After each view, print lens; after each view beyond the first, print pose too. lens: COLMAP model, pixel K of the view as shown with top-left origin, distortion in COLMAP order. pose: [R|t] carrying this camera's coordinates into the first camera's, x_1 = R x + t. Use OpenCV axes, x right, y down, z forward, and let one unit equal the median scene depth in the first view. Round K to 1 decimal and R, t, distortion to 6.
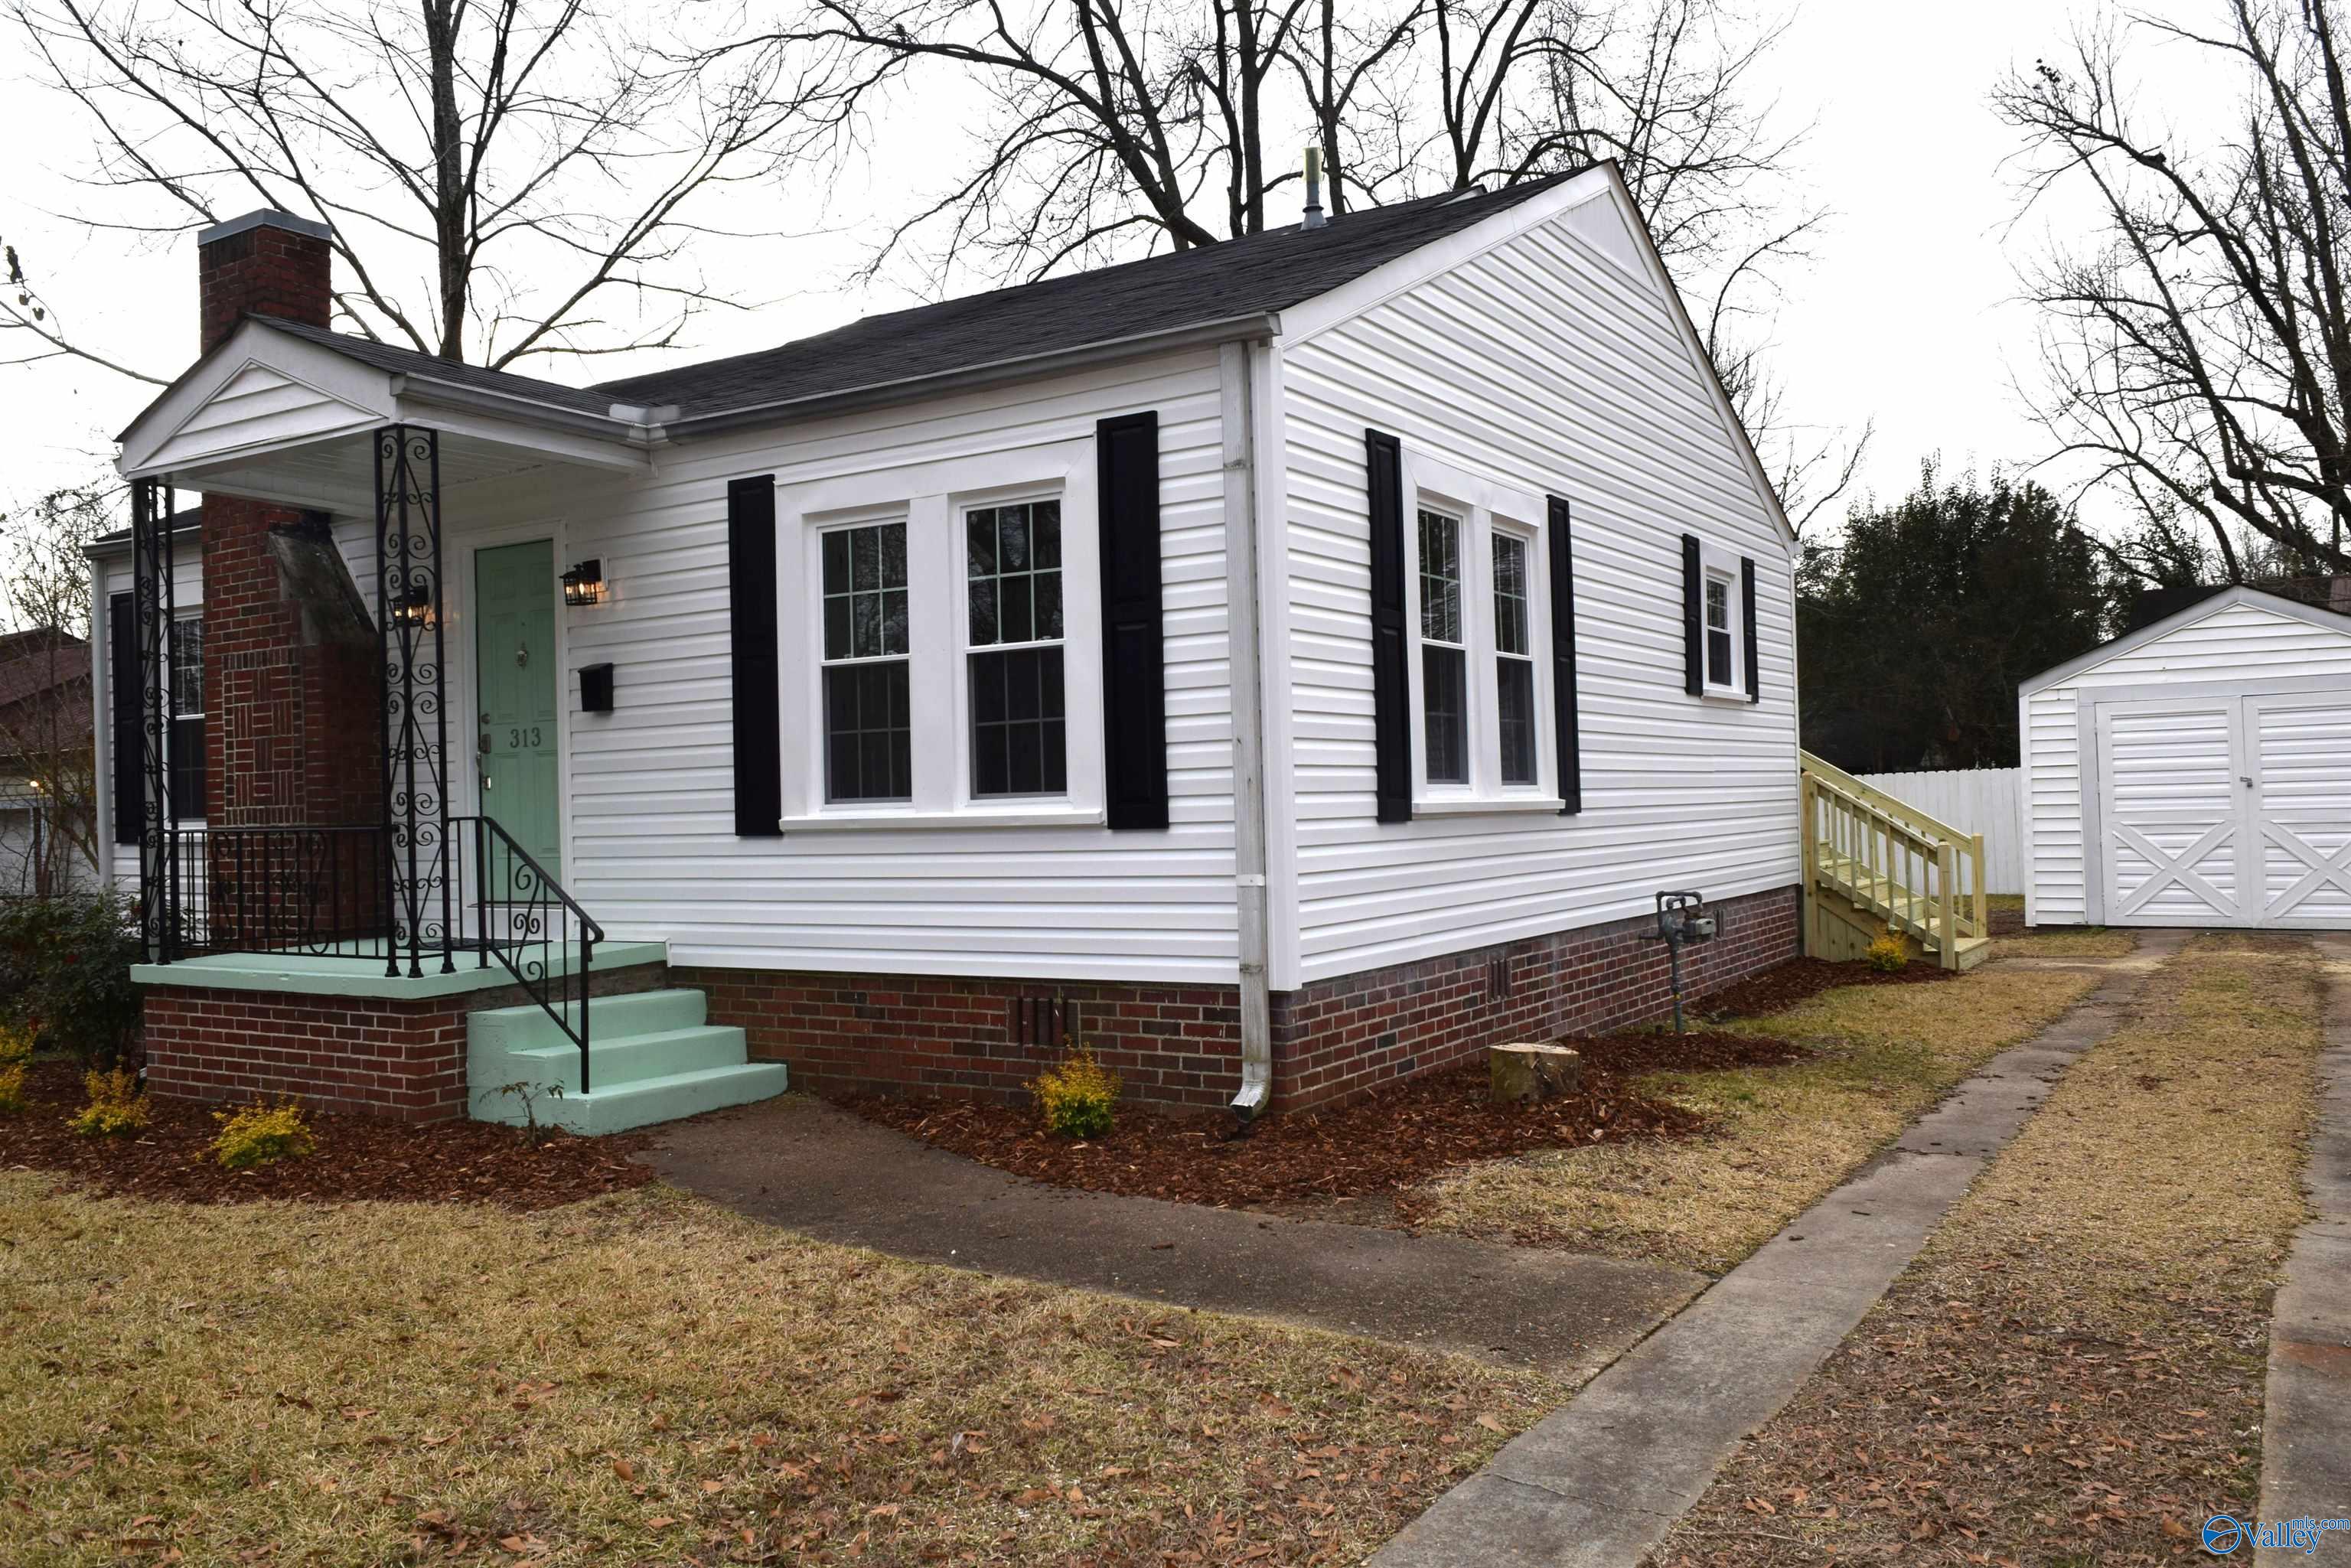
lens RADIAL K [[1832.0, 0, 1180.0], [0, 1832.0, 782.3], [0, 0, 1]] dist [-0.009831, 0.004781]
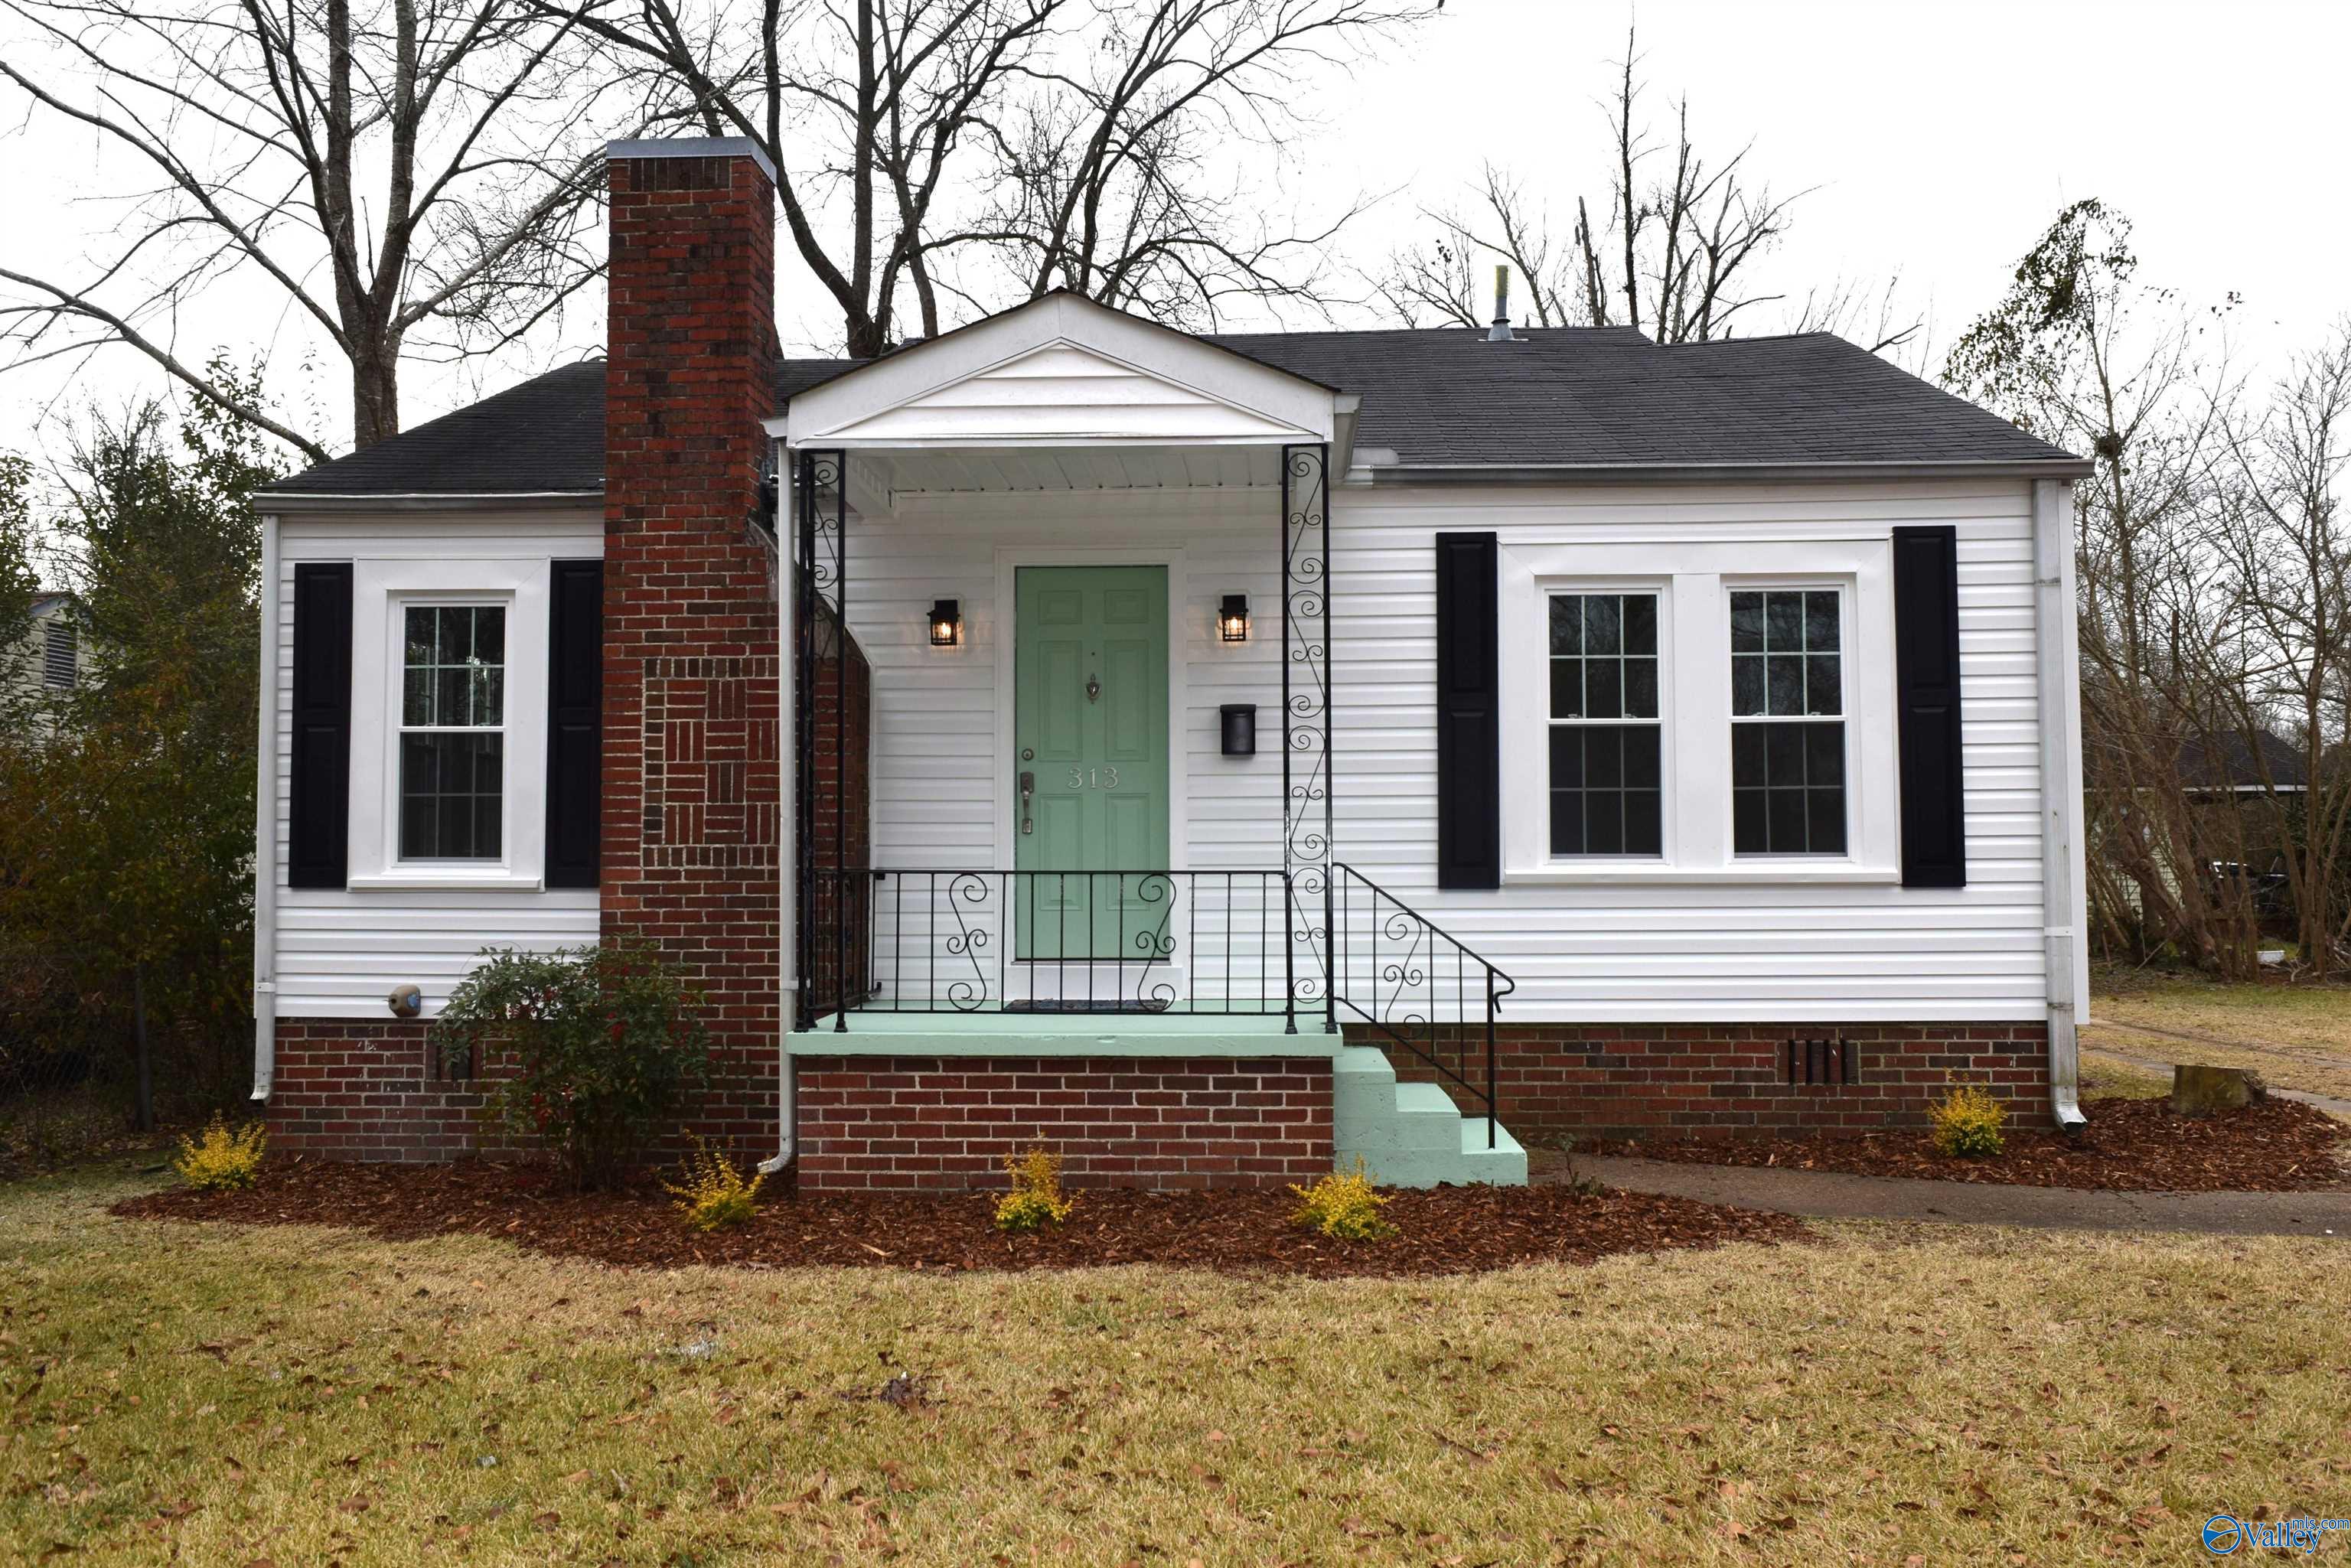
lens RADIAL K [[1832.0, 0, 1180.8], [0, 1832.0, 783.5], [0, 0, 1]] dist [-0.009831, 0.004781]
pose [[0.872154, 0.046022, 0.487062, -0.918953], [-0.024902, 0.998451, -0.049752, 0.027477], [-0.488597, 0.031263, 0.871949, 0.217323]]
